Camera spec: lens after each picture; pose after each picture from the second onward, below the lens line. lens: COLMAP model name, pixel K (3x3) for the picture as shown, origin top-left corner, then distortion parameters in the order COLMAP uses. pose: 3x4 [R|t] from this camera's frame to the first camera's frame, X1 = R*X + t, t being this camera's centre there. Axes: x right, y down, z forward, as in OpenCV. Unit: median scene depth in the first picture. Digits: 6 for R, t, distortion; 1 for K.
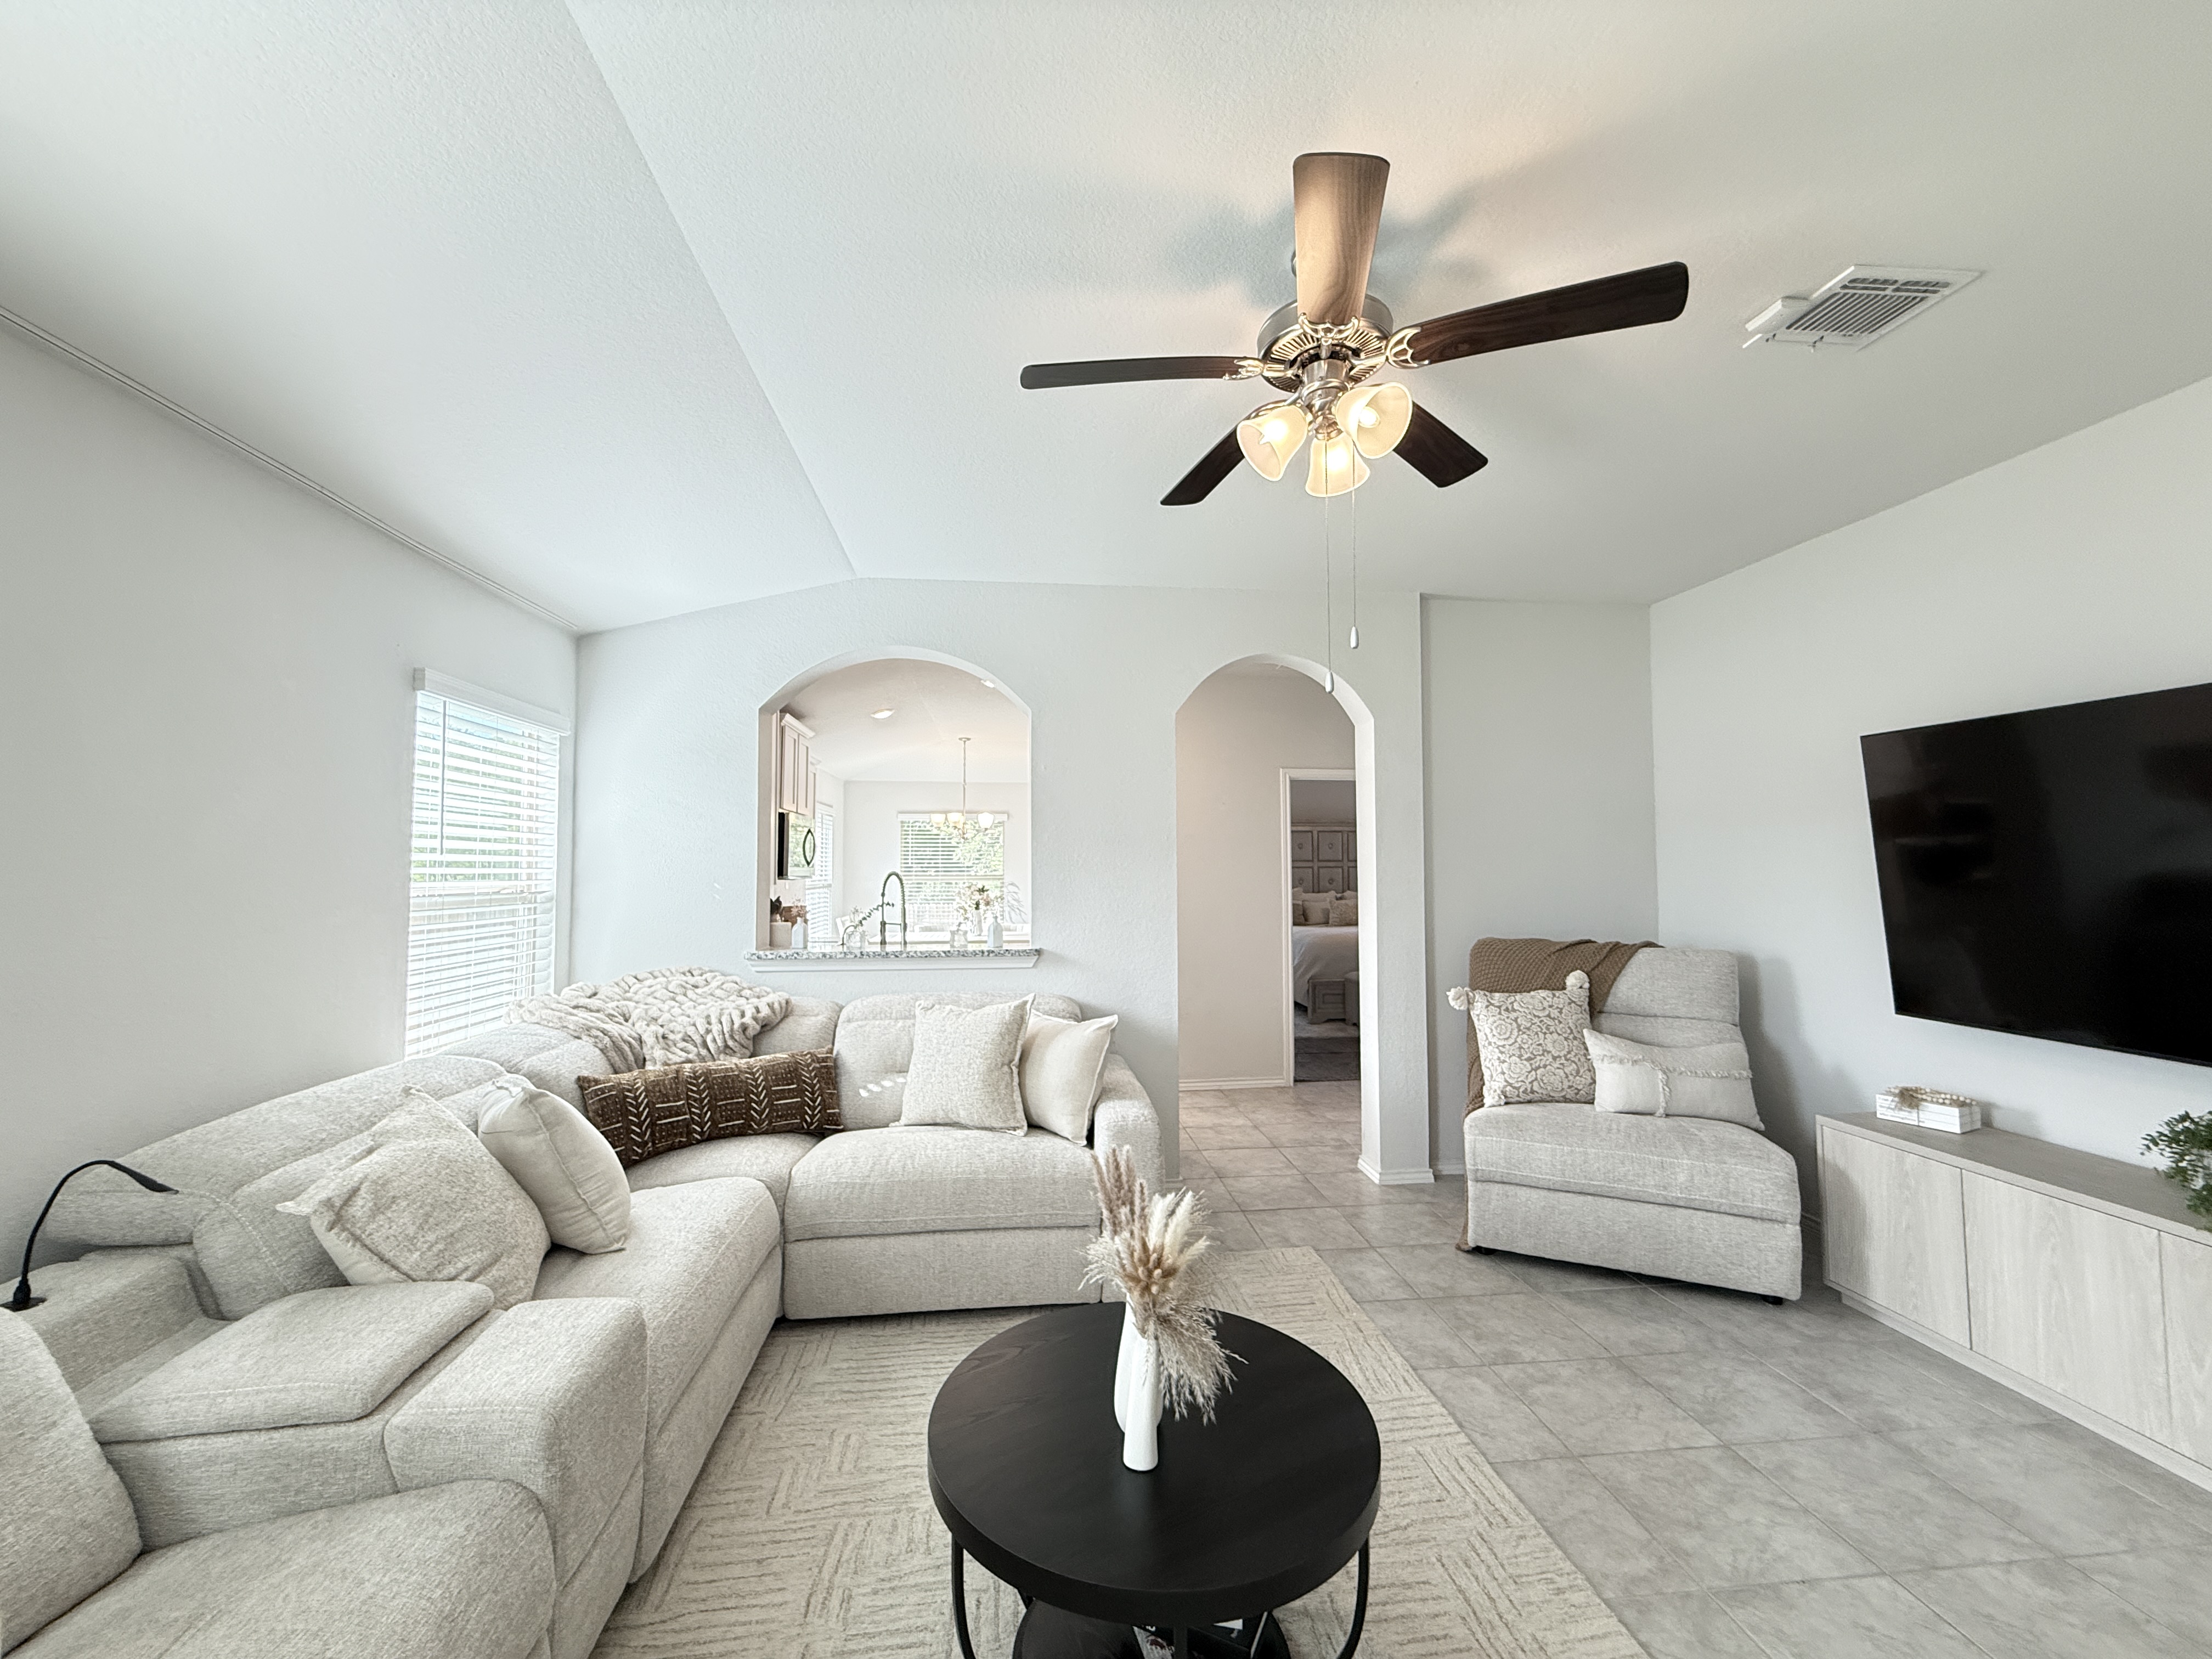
lens RADIAL K [[879.5, 0, 1096.0], [0, 879.5, 831.1], [0, 0, 1]] dist [-0.002350, 0.000729]
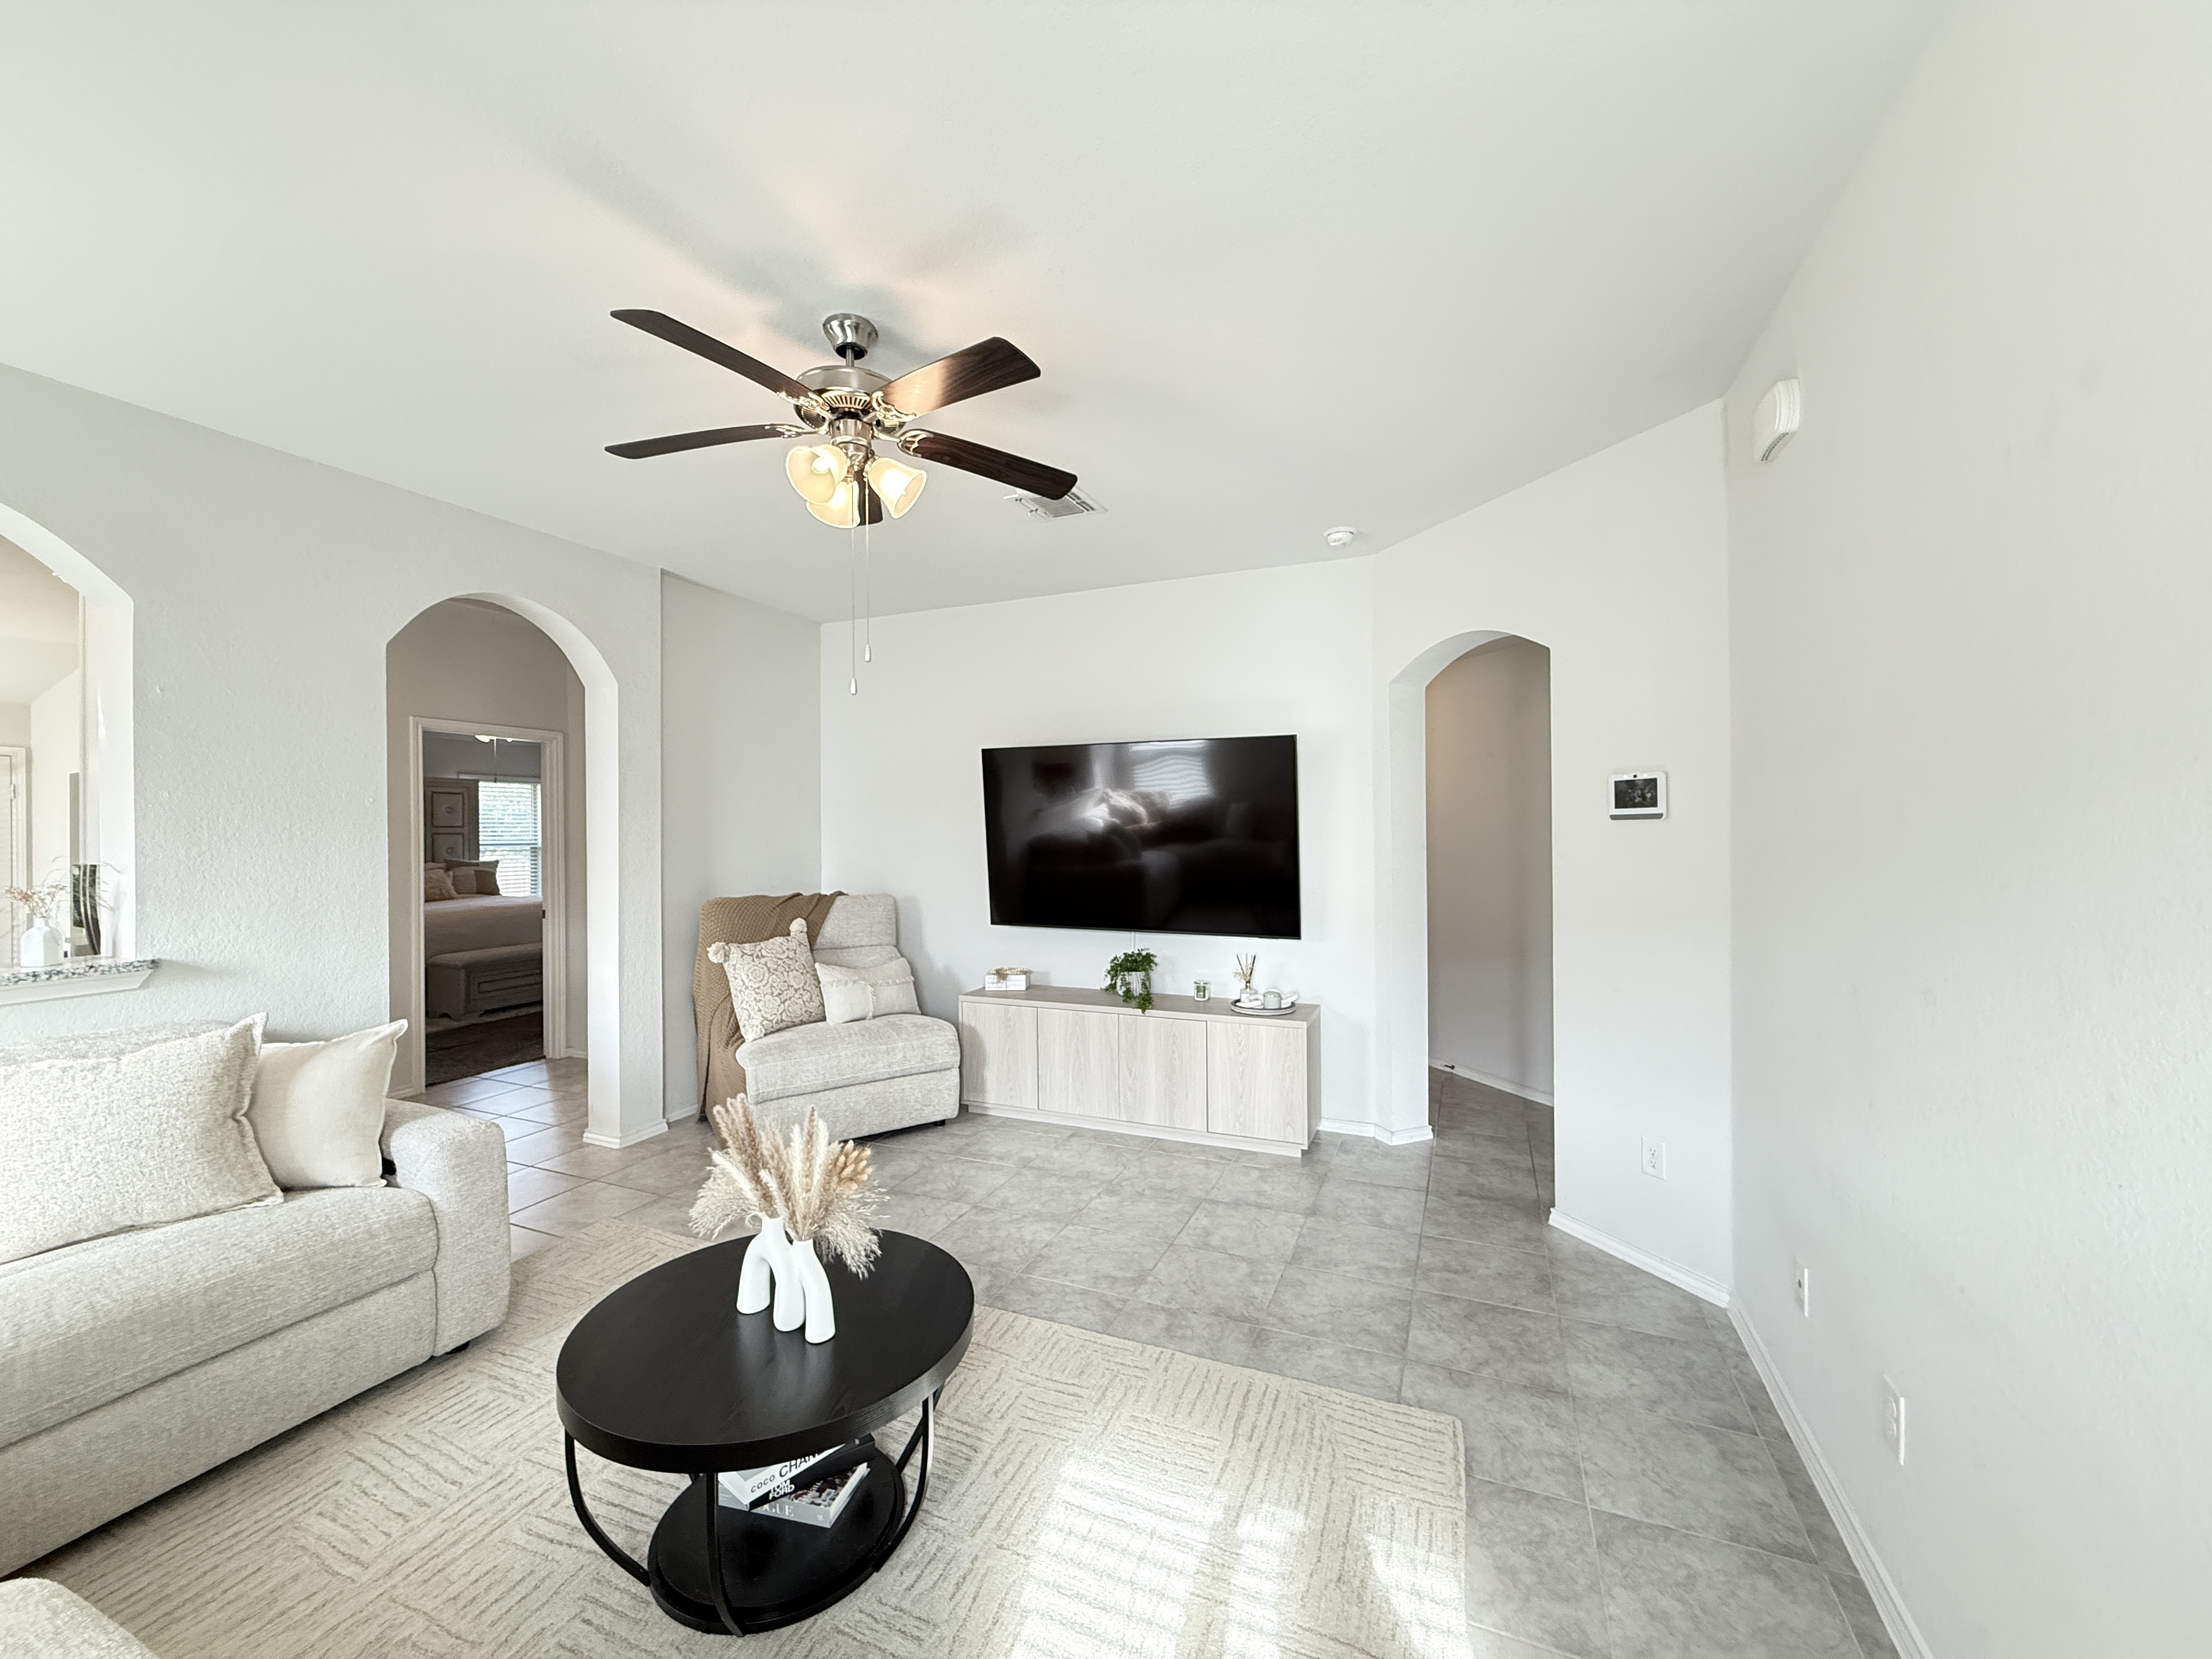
lens RADIAL K [[879.5, 0, 1092.4], [0, 879.5, 828.3], [0, 0, 1]] dist [-0.002350, 0.000729]
pose [[0.487939, 0.001123, 0.872877, -0.383156], [-0.032431, 0.999332, 0.016844, -0.001225], [-0.872275, -0.036526, 0.487650, 0.058801]]
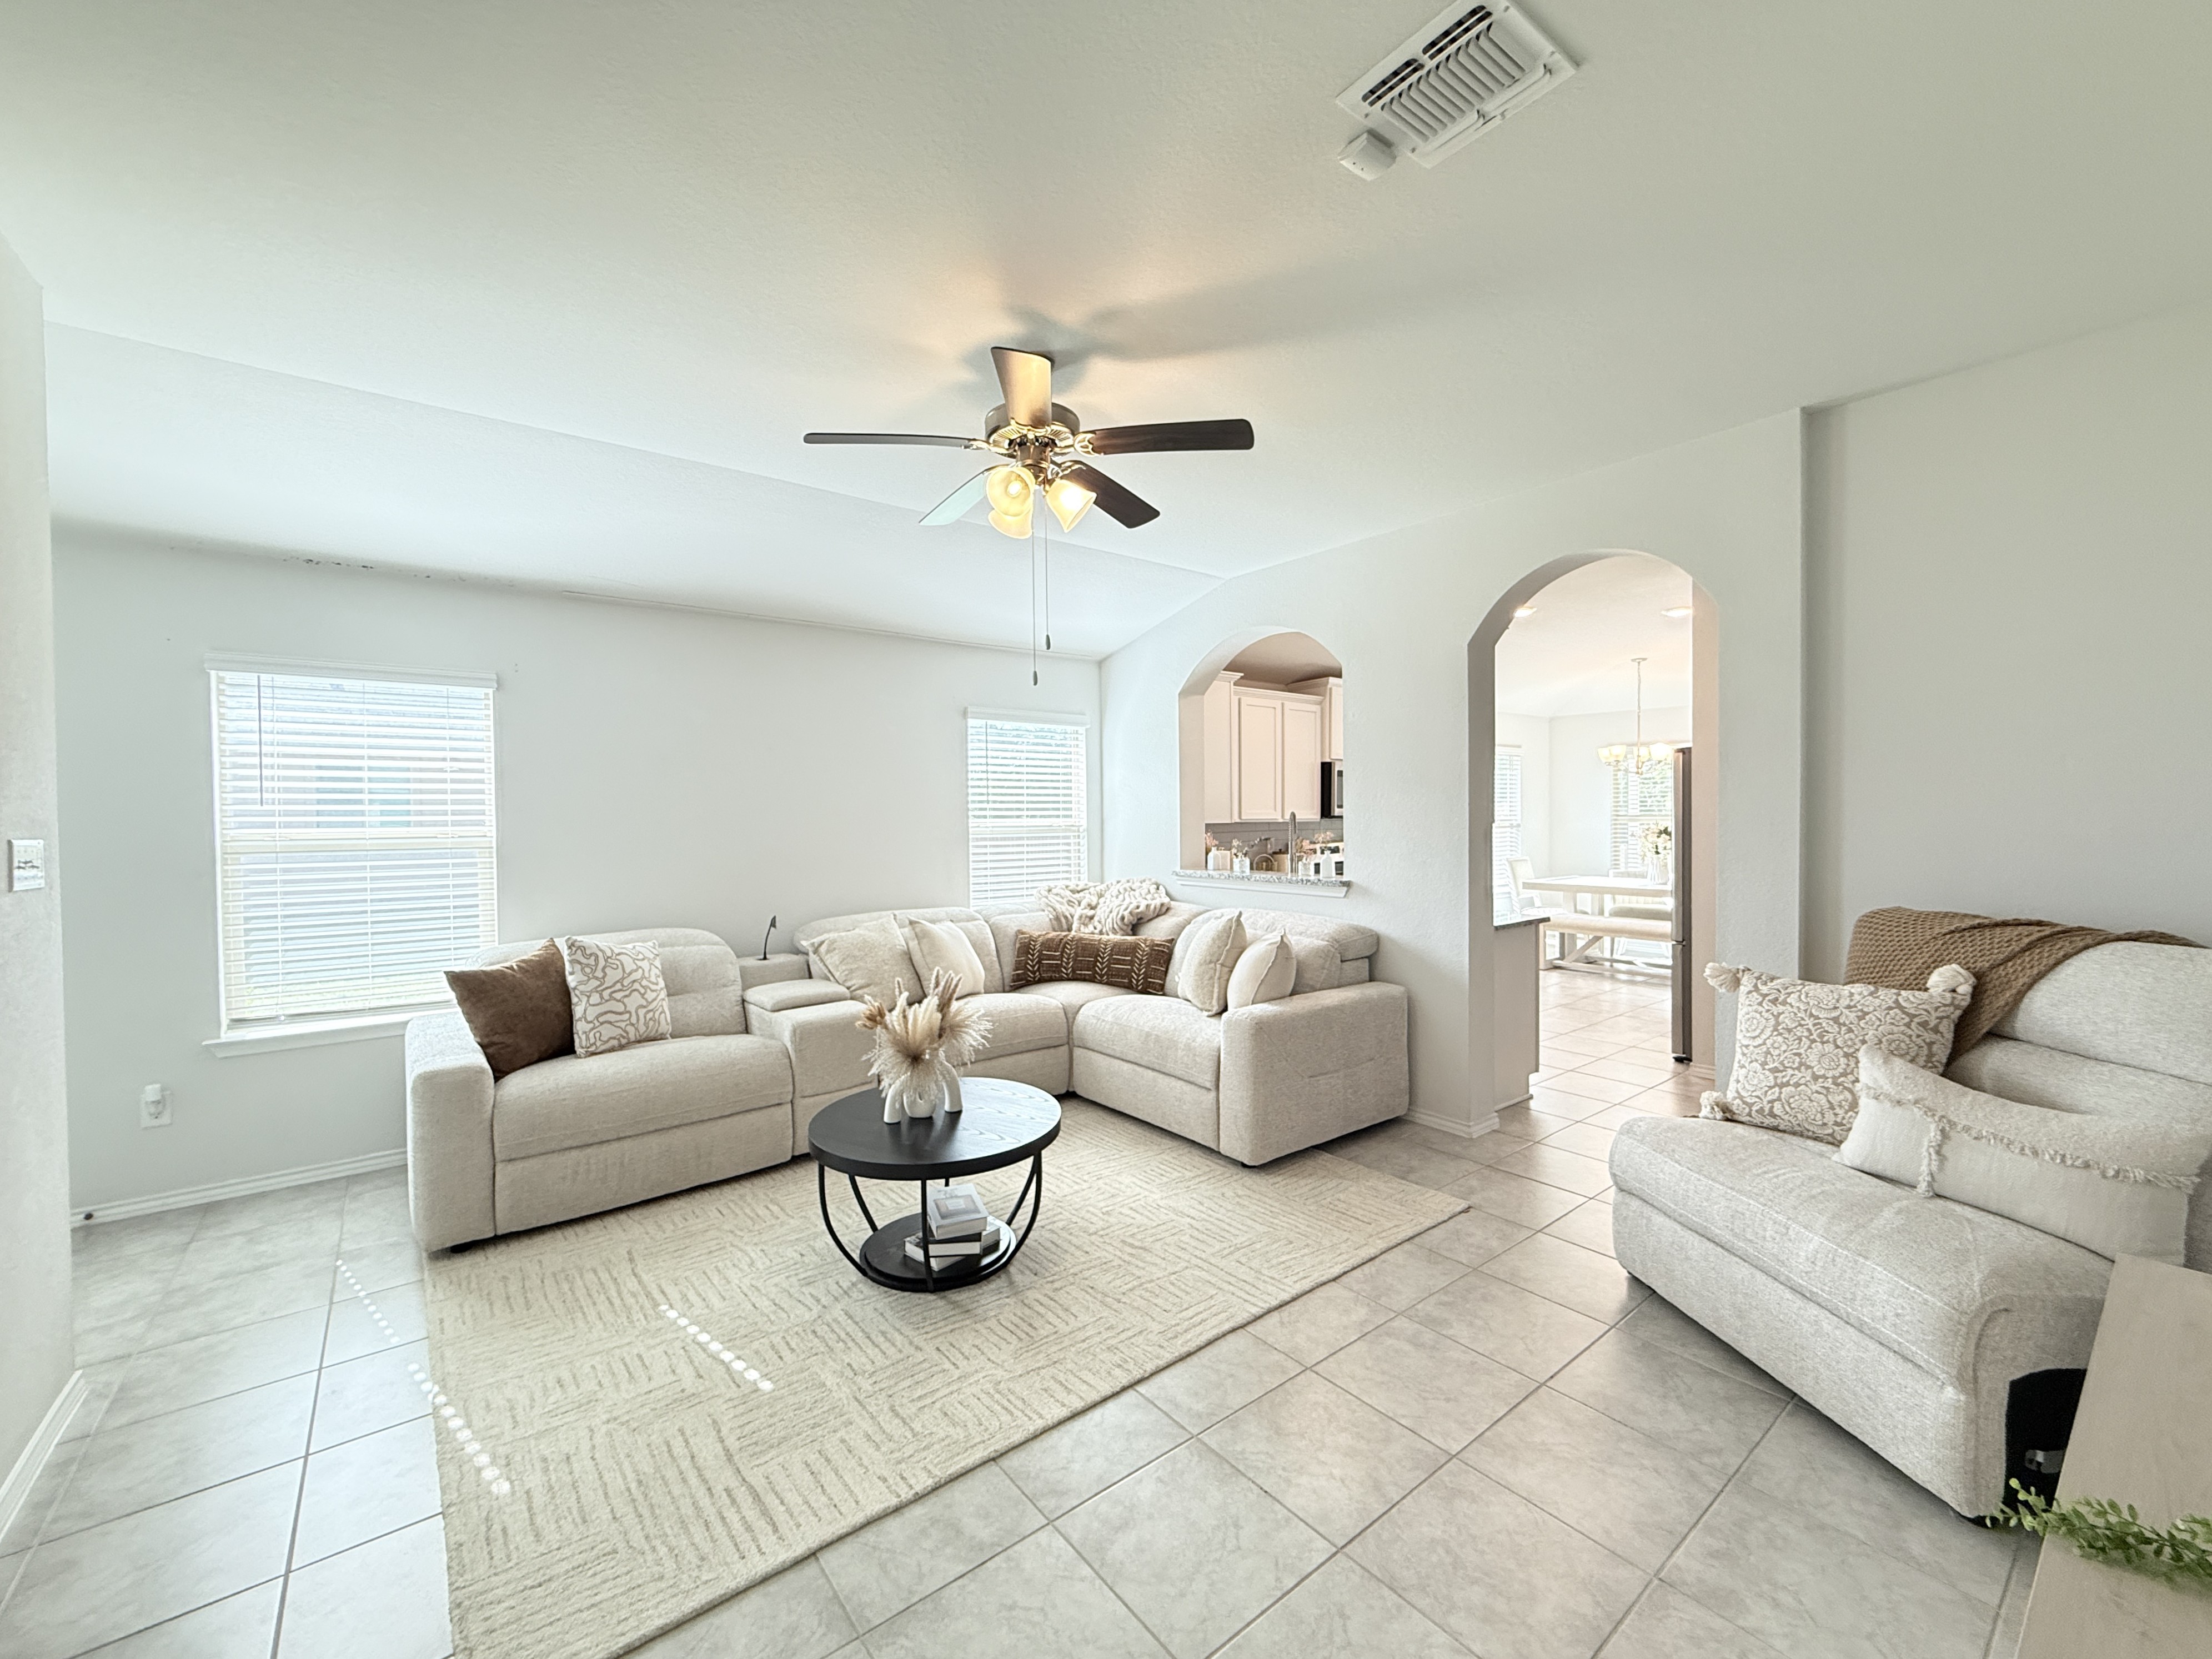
lens RADIAL K [[879.5, 0, 1095.9], [0, 879.5, 831.7], [0, 0, 1]] dist [-0.002350, 0.000729]
pose [[0.531472, 0.013210, -0.846973, 0.892639], [0.043669, 0.998122, 0.042970, 0.012658], [0.845949, -0.059823, 0.529897, 0.186319]]
